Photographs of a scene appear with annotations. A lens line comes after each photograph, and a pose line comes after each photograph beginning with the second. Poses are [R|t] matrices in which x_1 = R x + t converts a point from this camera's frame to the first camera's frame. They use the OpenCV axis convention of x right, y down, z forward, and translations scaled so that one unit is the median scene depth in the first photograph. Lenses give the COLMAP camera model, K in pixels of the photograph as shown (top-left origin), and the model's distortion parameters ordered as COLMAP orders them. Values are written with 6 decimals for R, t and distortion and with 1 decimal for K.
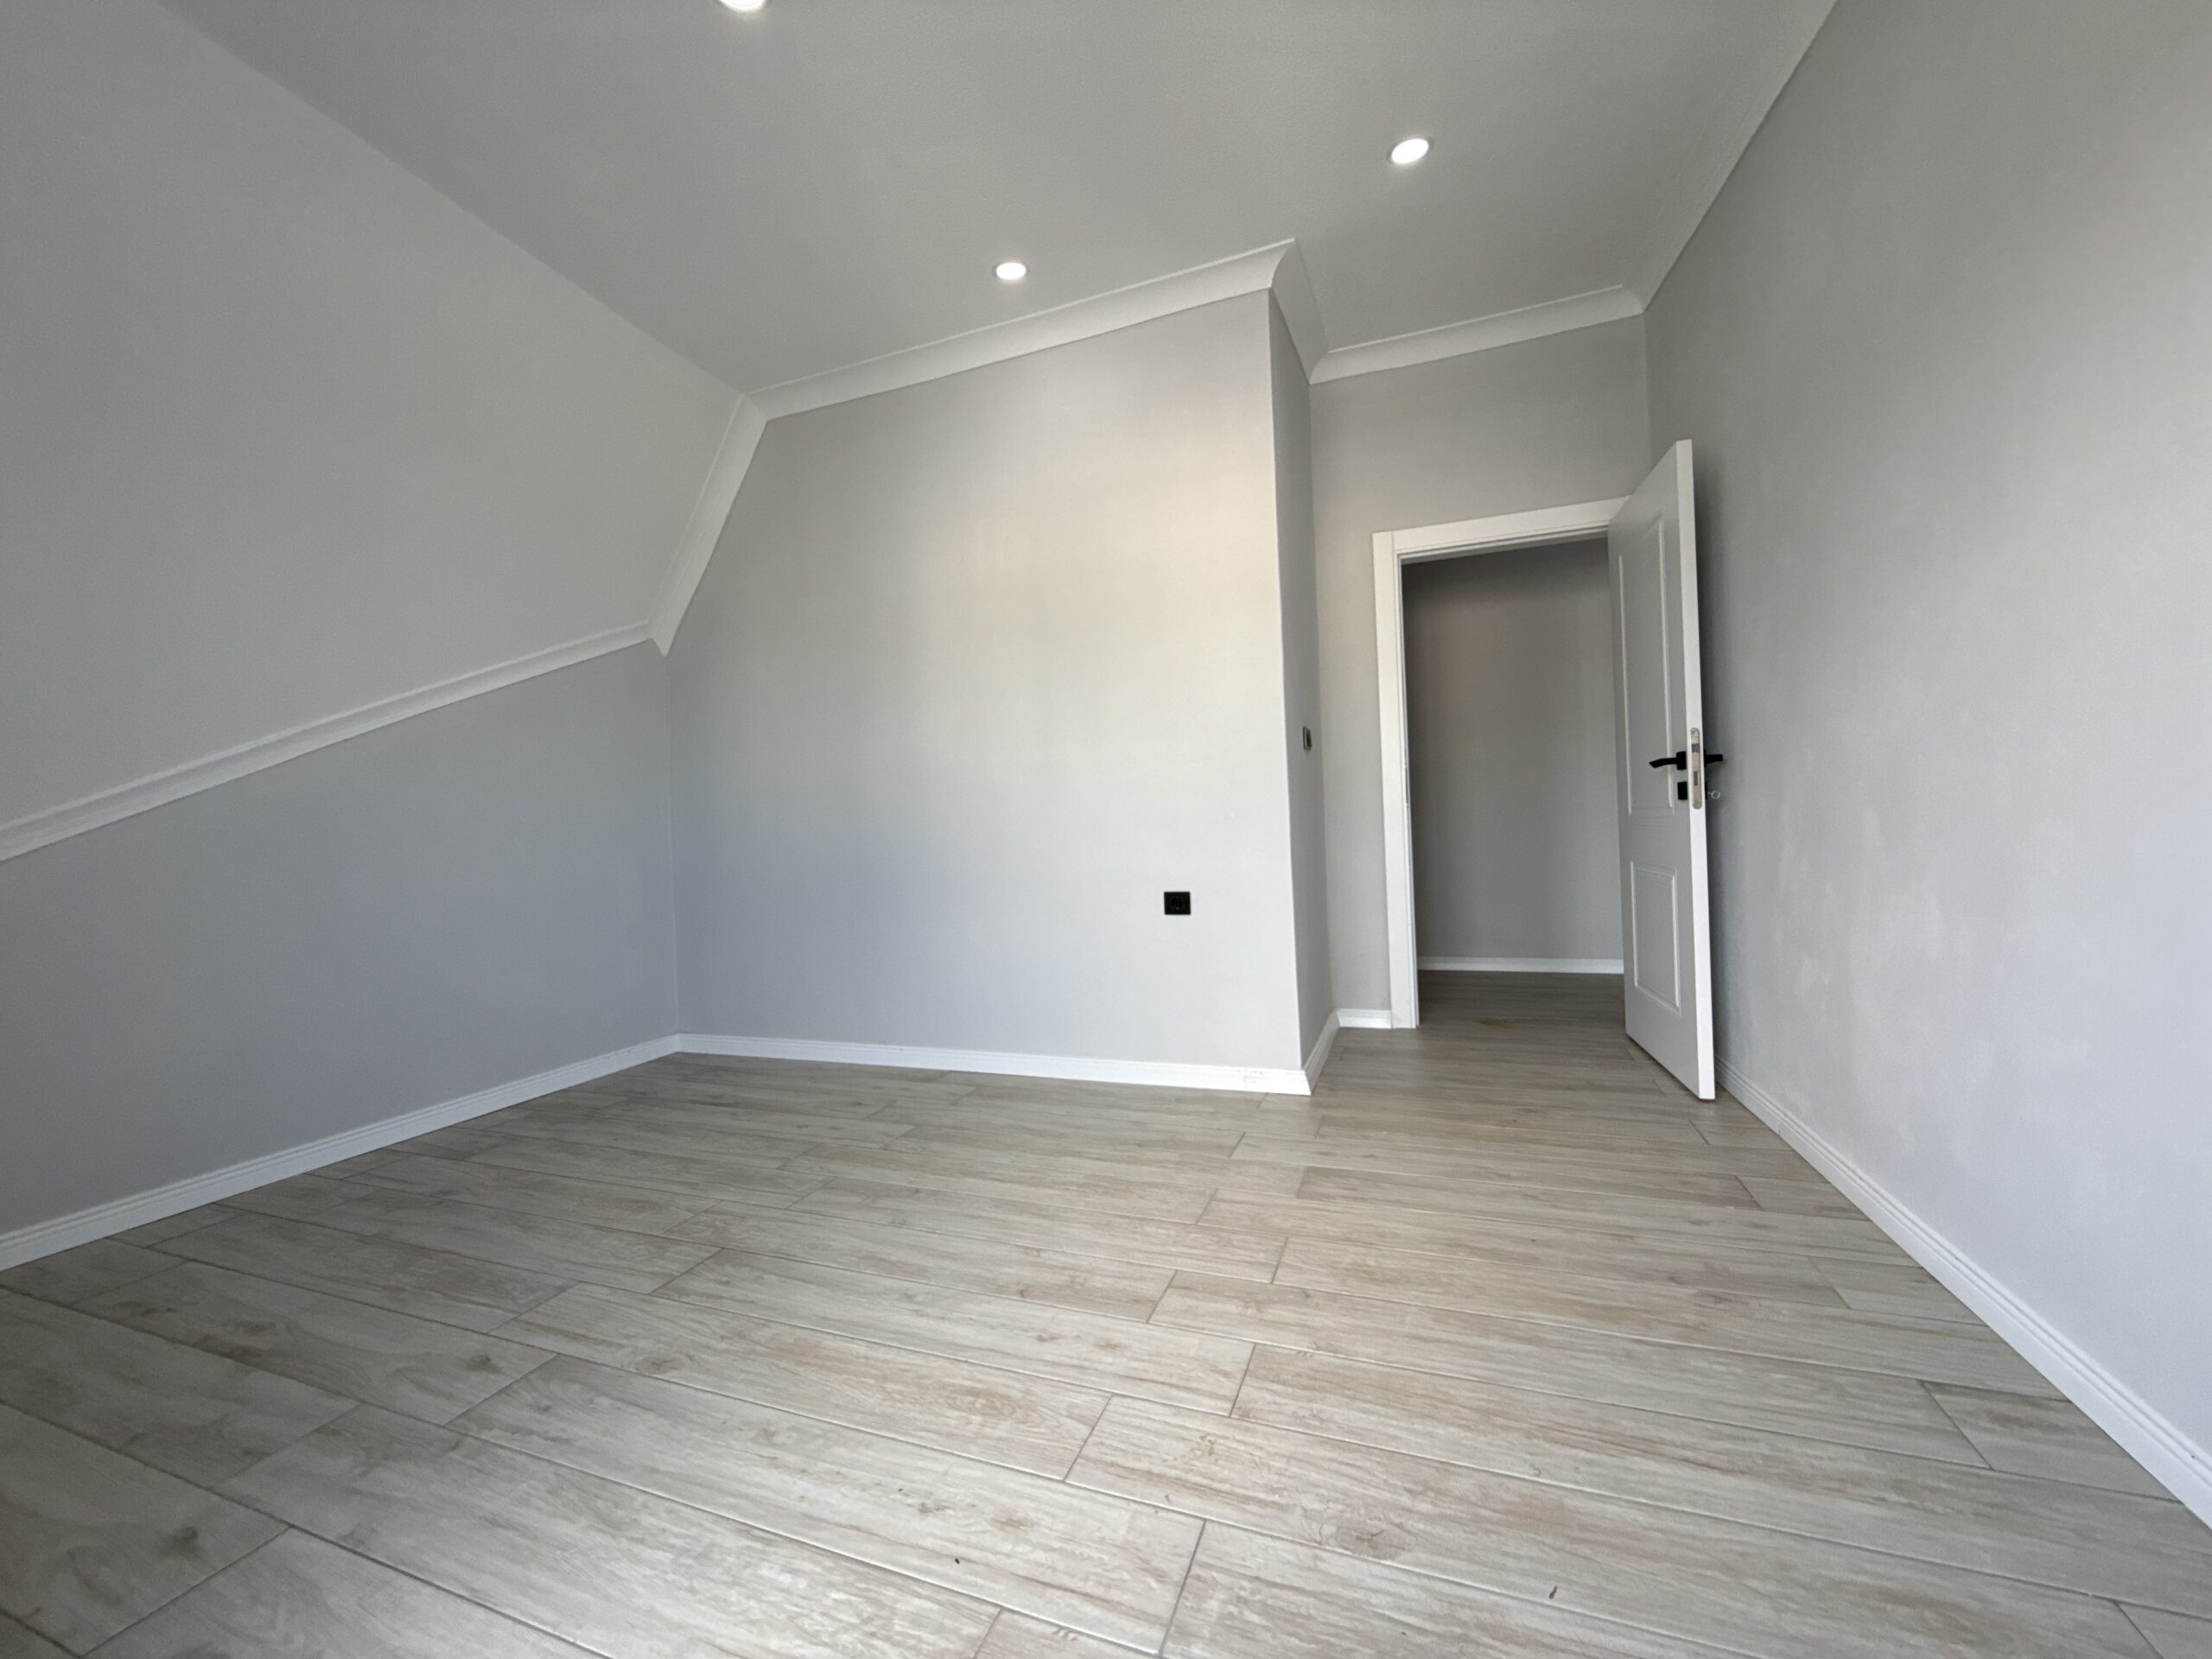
lens RADIAL K [[881.4, 0, 1108.5], [0, 881.4, 831.2], [0, 0, 1]] dist [-0.000372, 0.000287]
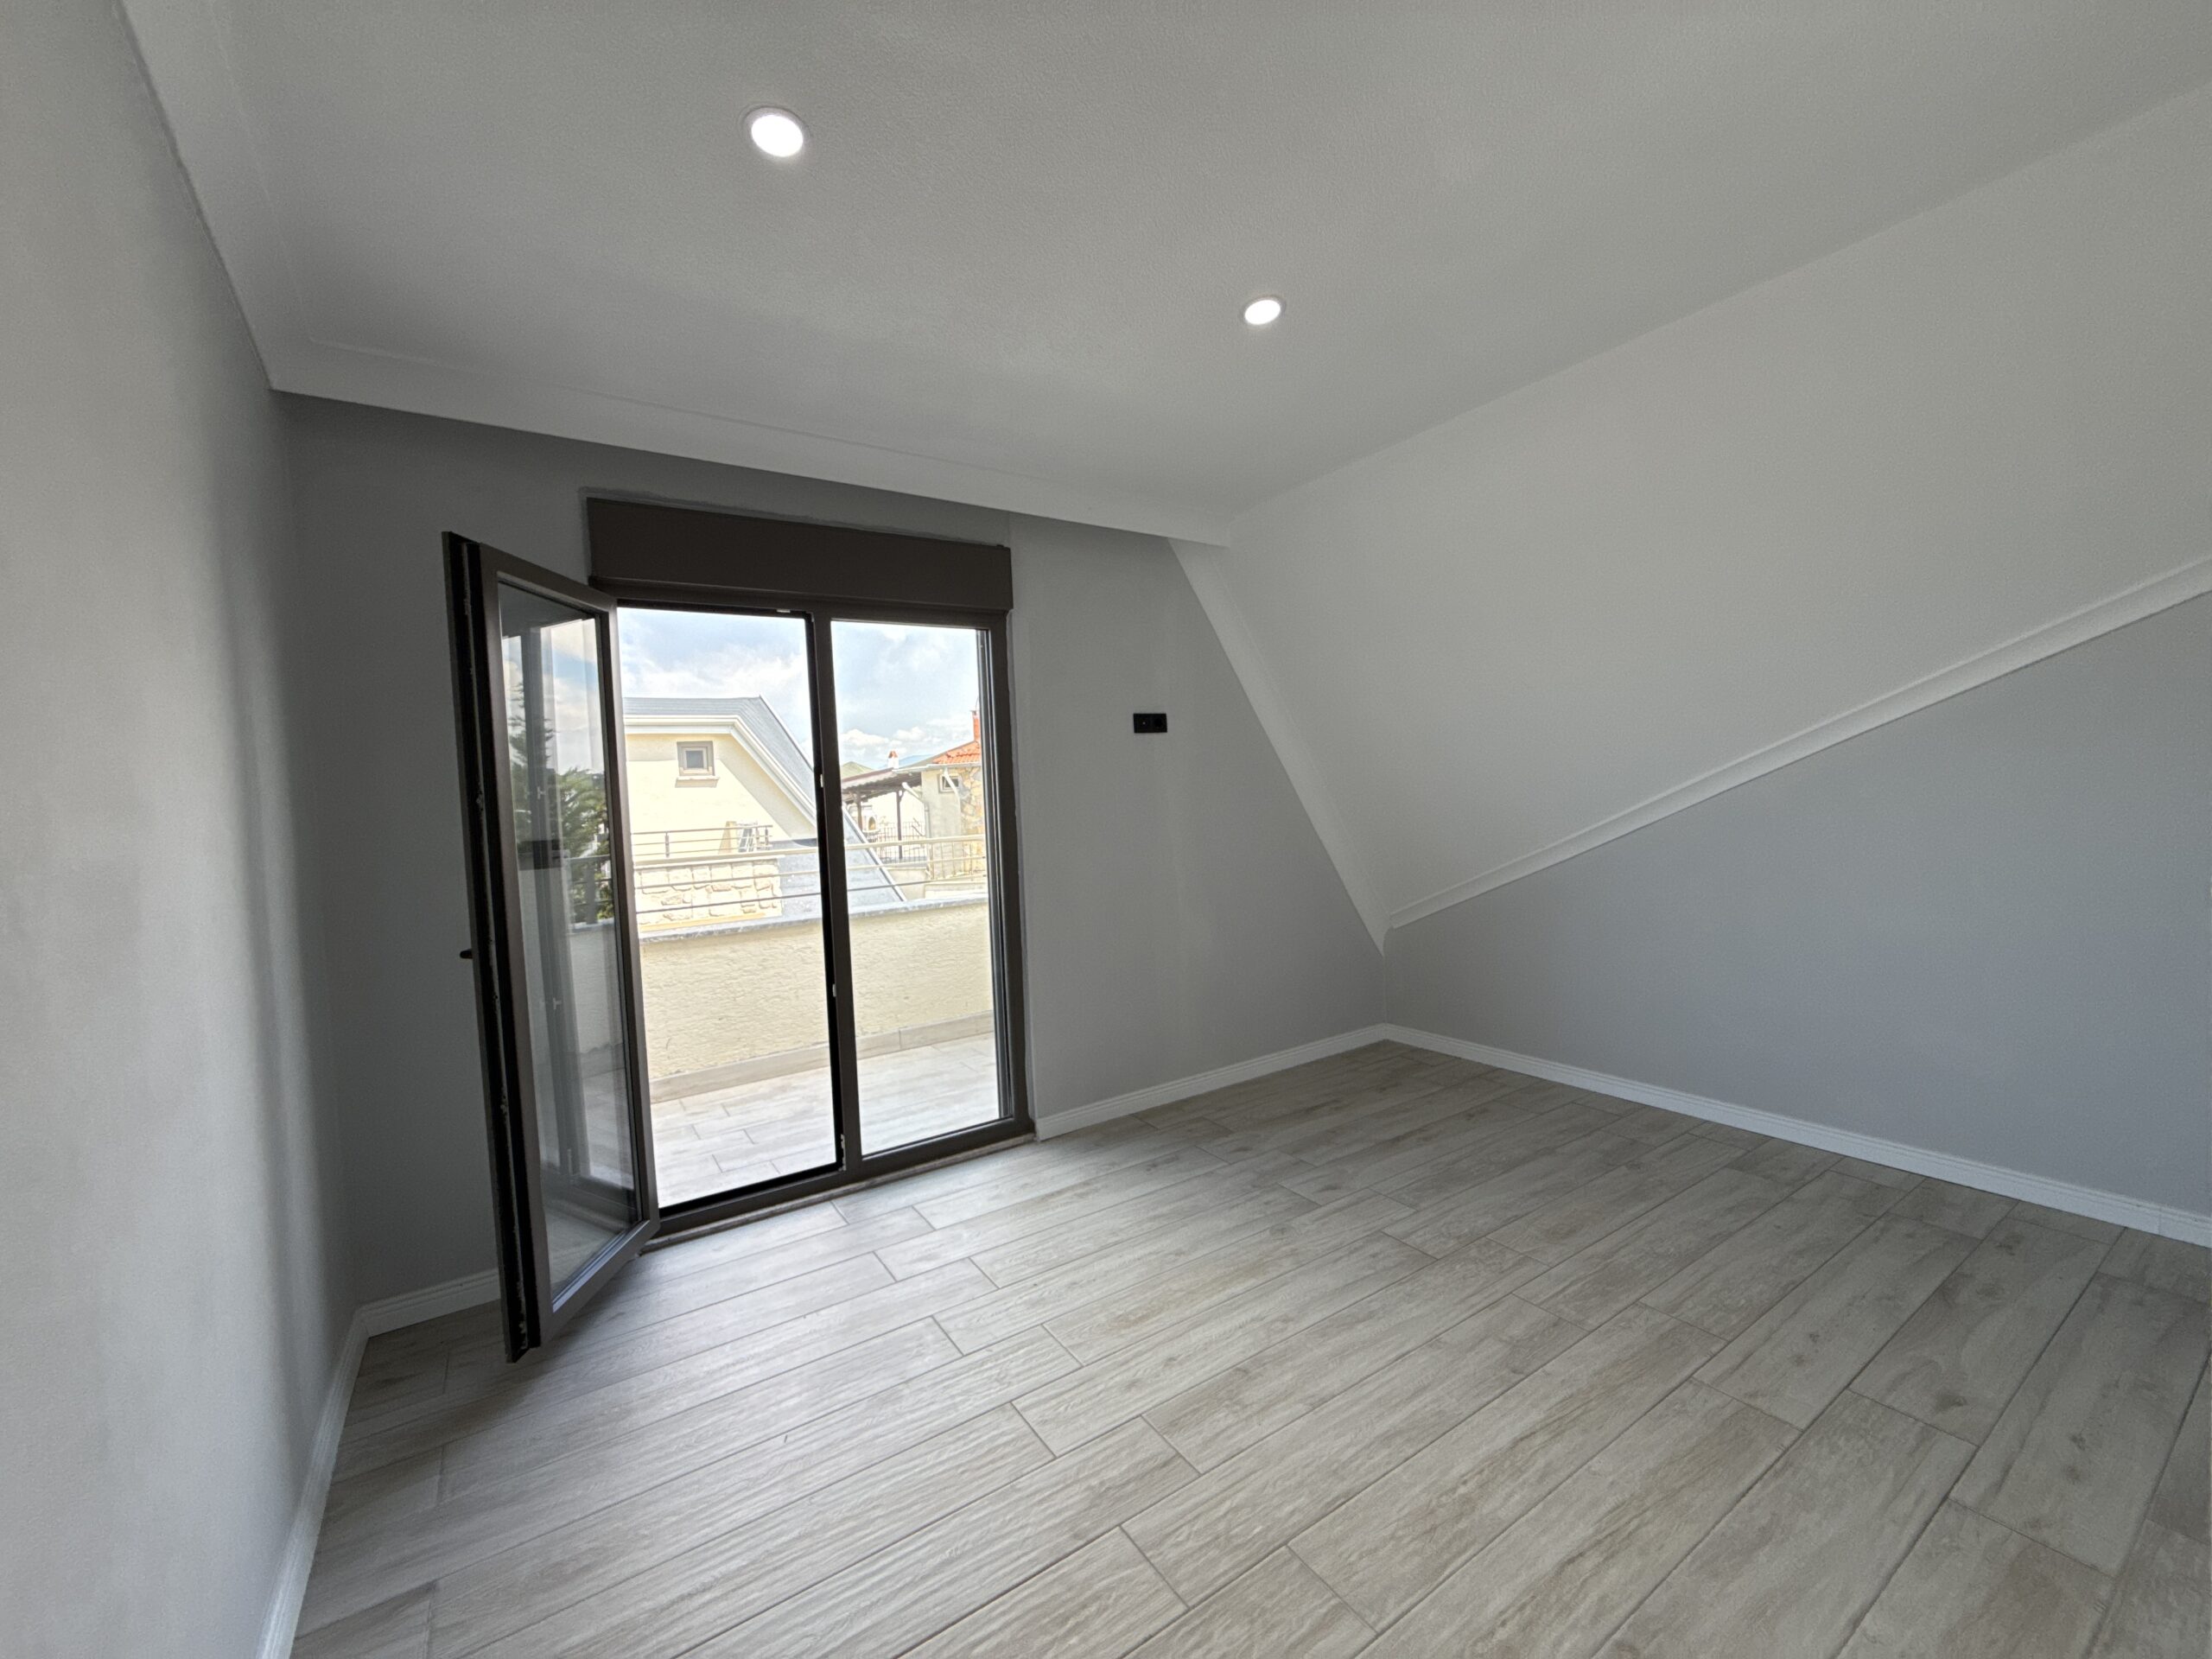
lens RADIAL K [[881.4, 0, 1101.9], [0, 881.4, 828.0], [0, 0, 1]] dist [-0.000372, 0.000287]
pose [[-0.583955, 0.102437, -0.805297, 0.717684], [0.057576, 0.994735, 0.084783, -0.235981], [0.809742, 0.003143, -0.586778, 1.277395]]
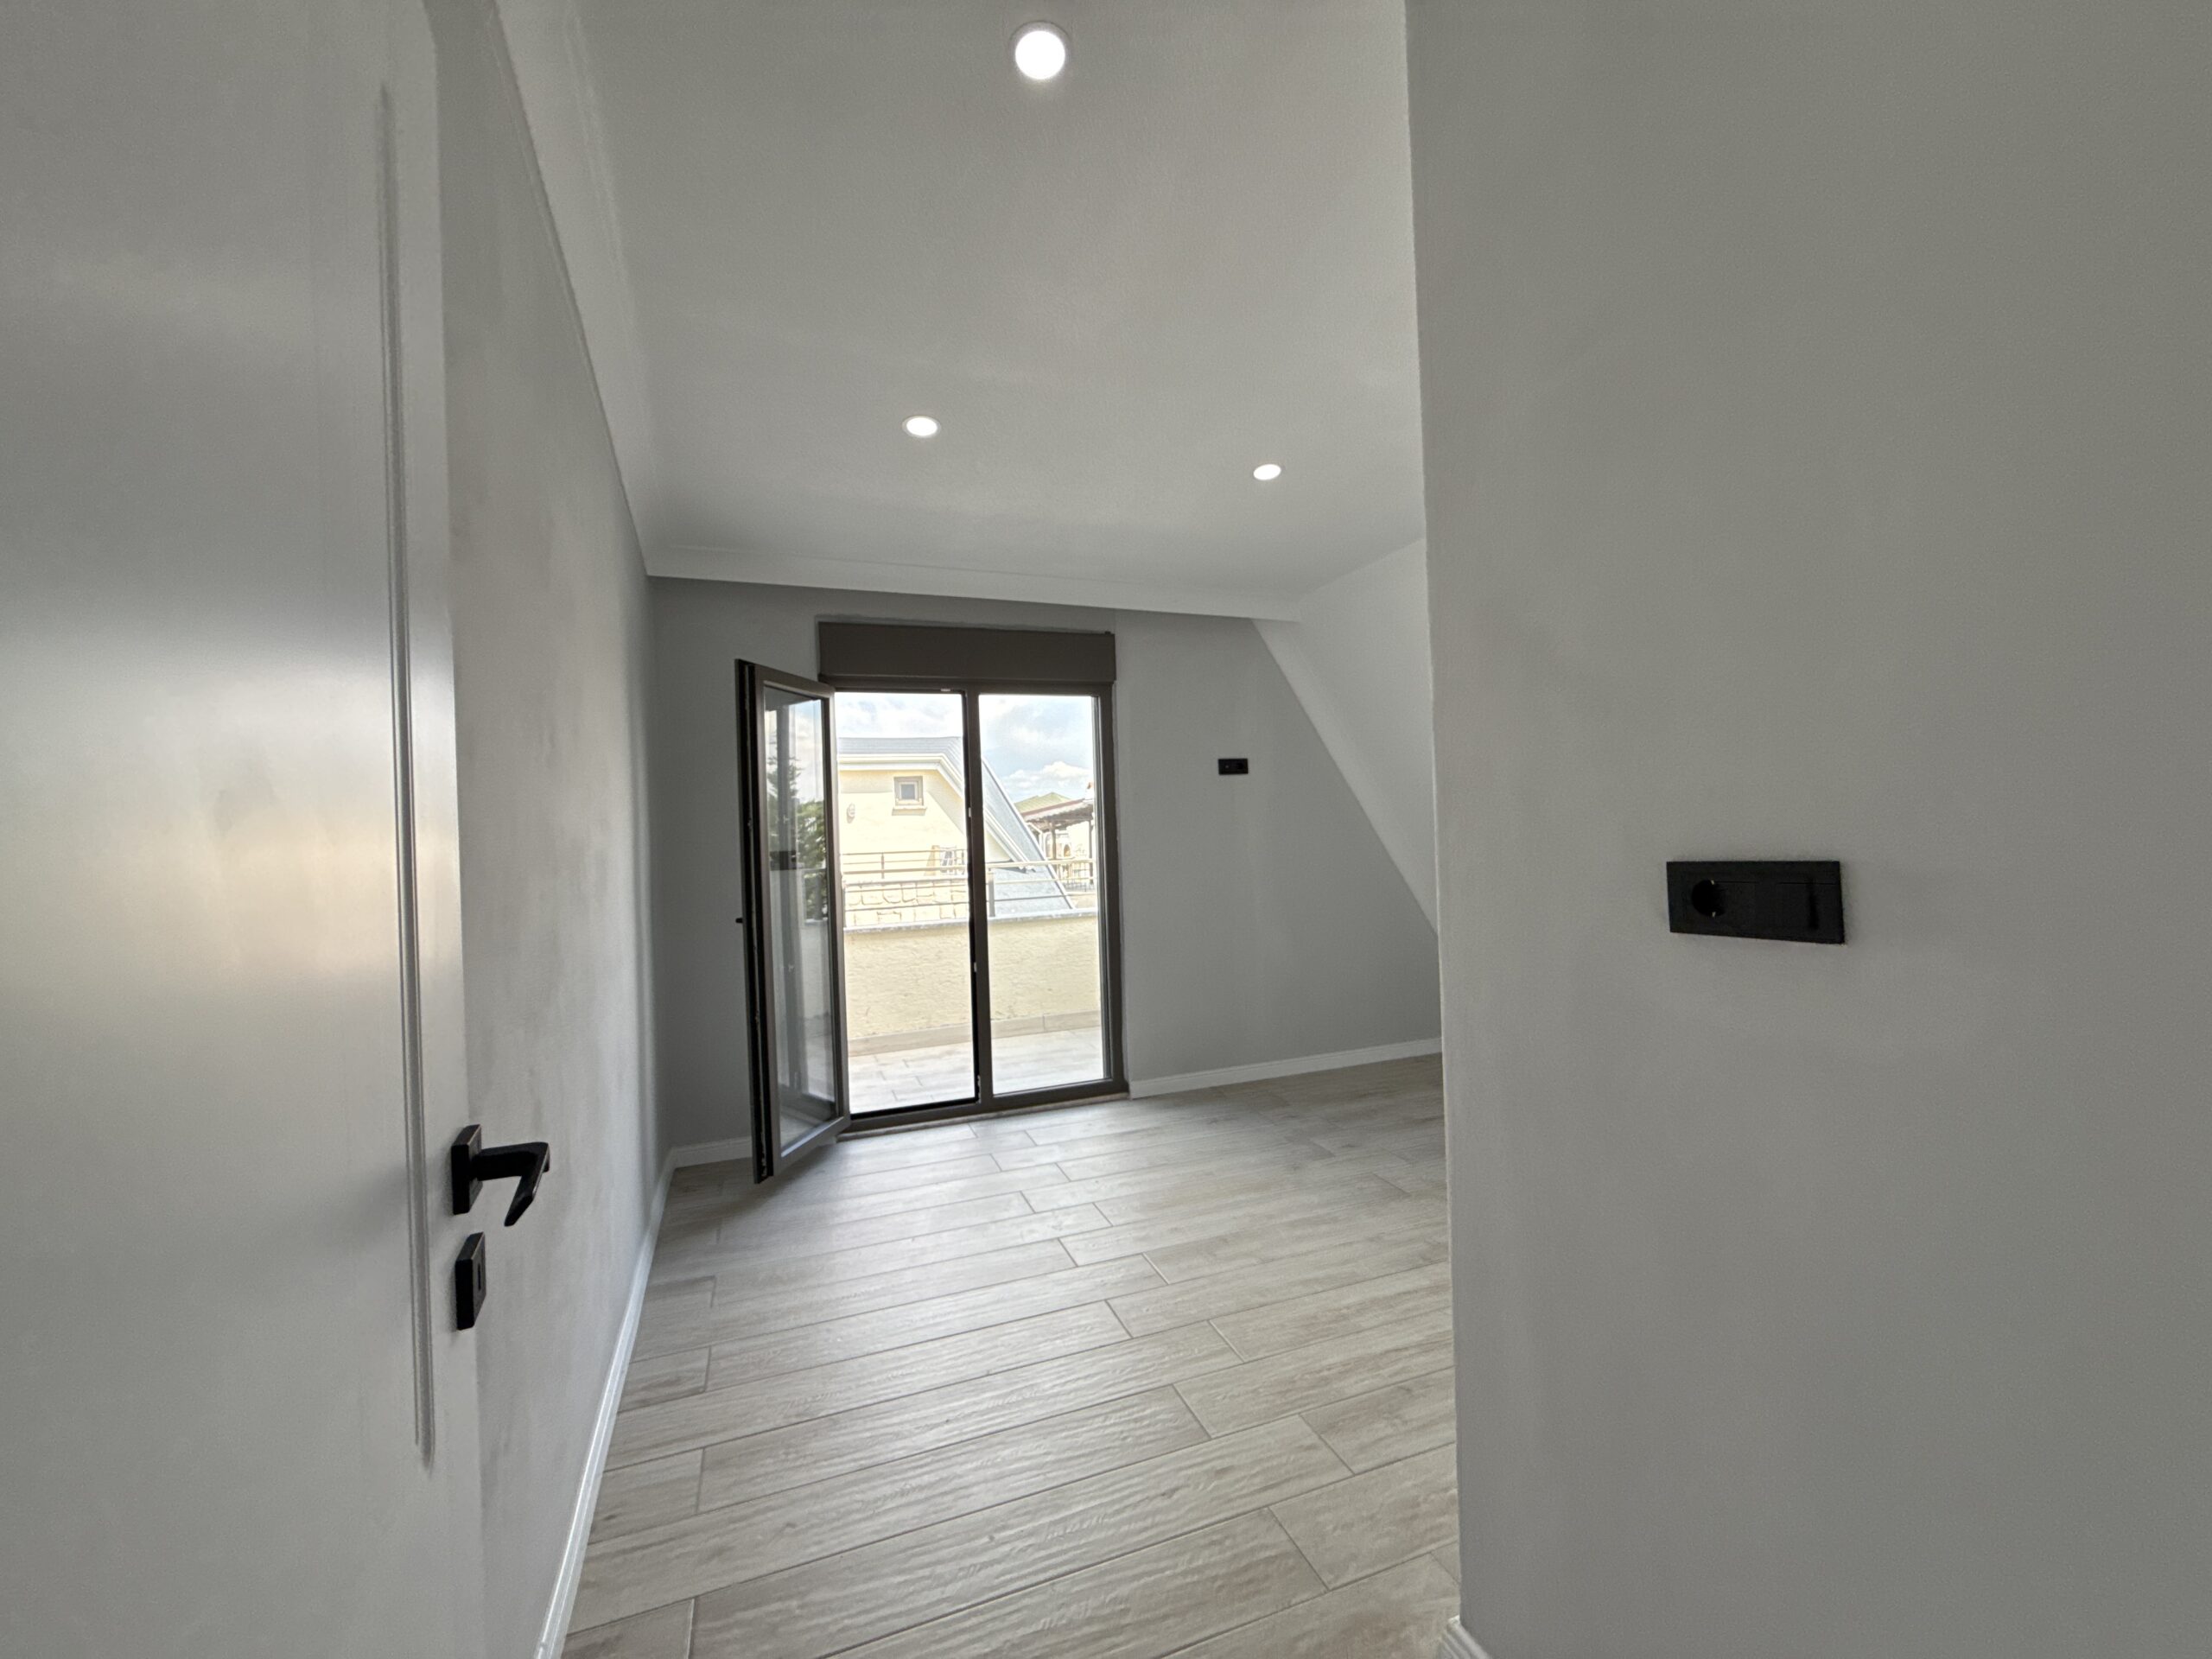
lens RADIAL K [[881.4, 0, 1103.7], [0, 881.4, 828.7], [0, 0, 1]] dist [-0.000372, 0.000287]
pose [[-0.749798, 0.068161, -0.658147, 0.887261], [0.057001, 0.997636, 0.038381, -0.239553], [0.659207, -0.008737, -0.751910, 1.728667]]
